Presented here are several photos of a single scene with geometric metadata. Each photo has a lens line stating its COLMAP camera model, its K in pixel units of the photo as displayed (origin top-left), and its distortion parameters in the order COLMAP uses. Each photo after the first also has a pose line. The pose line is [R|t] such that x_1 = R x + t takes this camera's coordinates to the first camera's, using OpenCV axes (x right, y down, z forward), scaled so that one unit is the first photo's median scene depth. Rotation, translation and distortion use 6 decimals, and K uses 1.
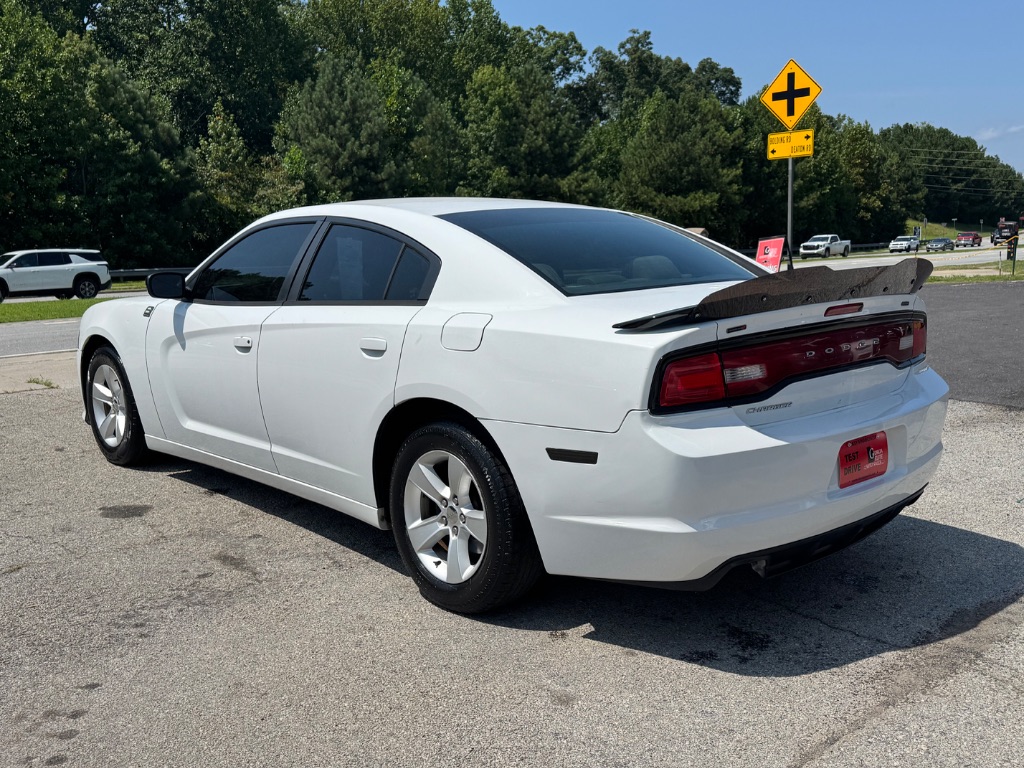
lens RADIAL K [[1035.1, 0, 553.9], [0, 1035.1, 387.5], [0, 0, 1]] dist [0.143969, -0.333248]
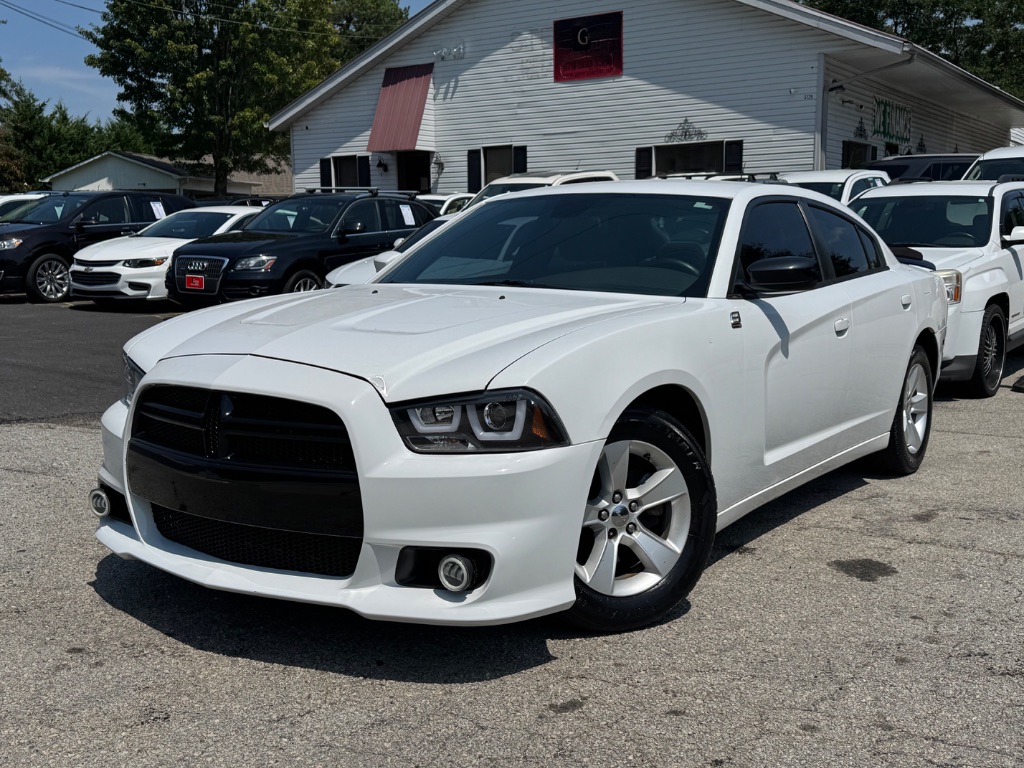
lens RADIAL K [[1134.9, 0, 504.6], [0, 1134.9, 383.0], [0, 0, 1]] dist [0.192189, -0.448013]
pose [[-0.244687, -0.100009, 0.964431, -0.364893], [0.149435, 0.978893, 0.139422, -0.054044], [-0.958017, 0.178234, -0.224578, 0.453718]]
